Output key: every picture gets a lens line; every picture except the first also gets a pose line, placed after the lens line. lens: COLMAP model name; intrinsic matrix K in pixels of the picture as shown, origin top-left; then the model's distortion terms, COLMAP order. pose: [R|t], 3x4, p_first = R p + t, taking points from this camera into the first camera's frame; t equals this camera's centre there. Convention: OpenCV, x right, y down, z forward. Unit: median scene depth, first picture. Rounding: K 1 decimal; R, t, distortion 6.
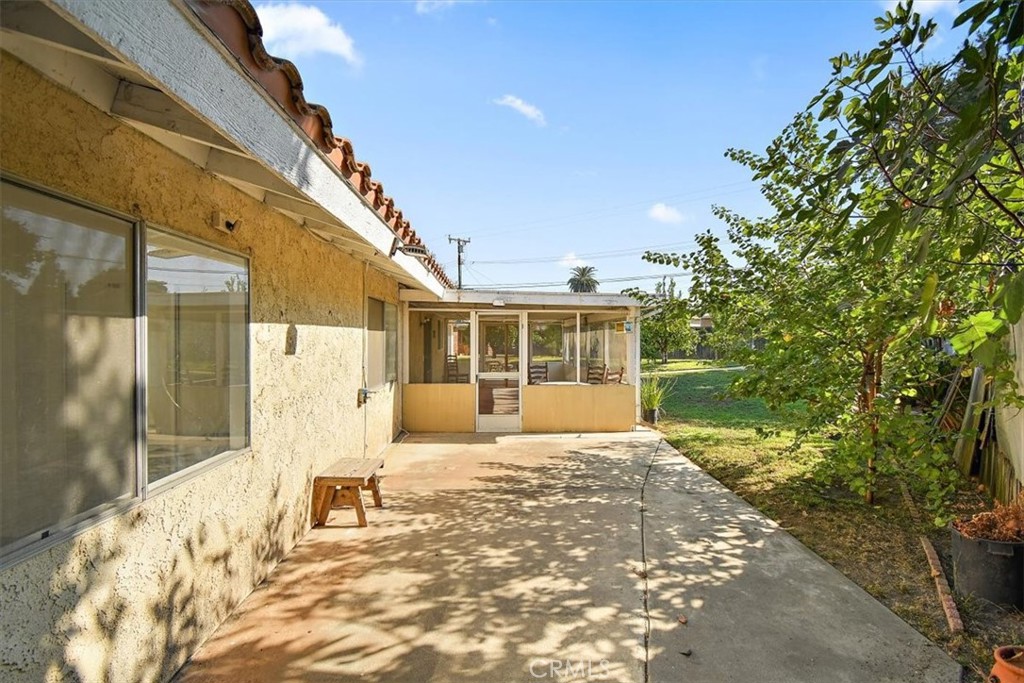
lens RADIAL K [[464.9, 0, 513.7], [0, 464.9, 334.8], [0, 0, 1]] dist [0.004579, -0.002926]
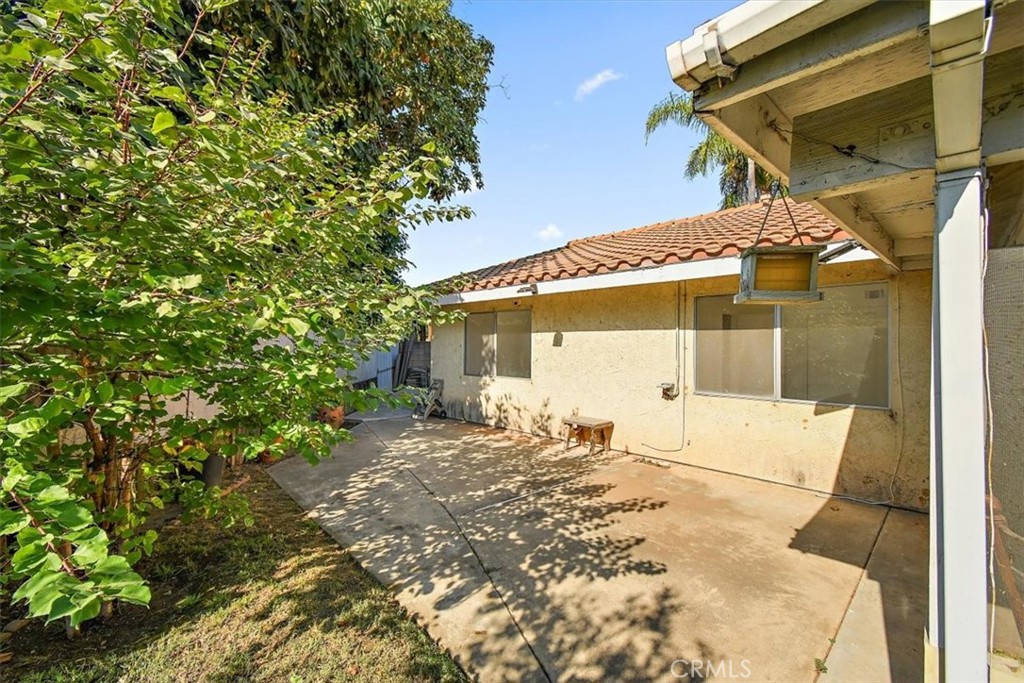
lens RADIAL K [[464.9, 0, 513.7], [0, 464.9, 345.5], [0, 0, 1]] dist [0.004579, -0.002926]
pose [[-0.748578, -0.007024, -0.663010, 0.835910], [-0.008505, 0.999963, -0.000991, 0.030791], [0.662993, 0.004898, -0.748610, 1.893305]]
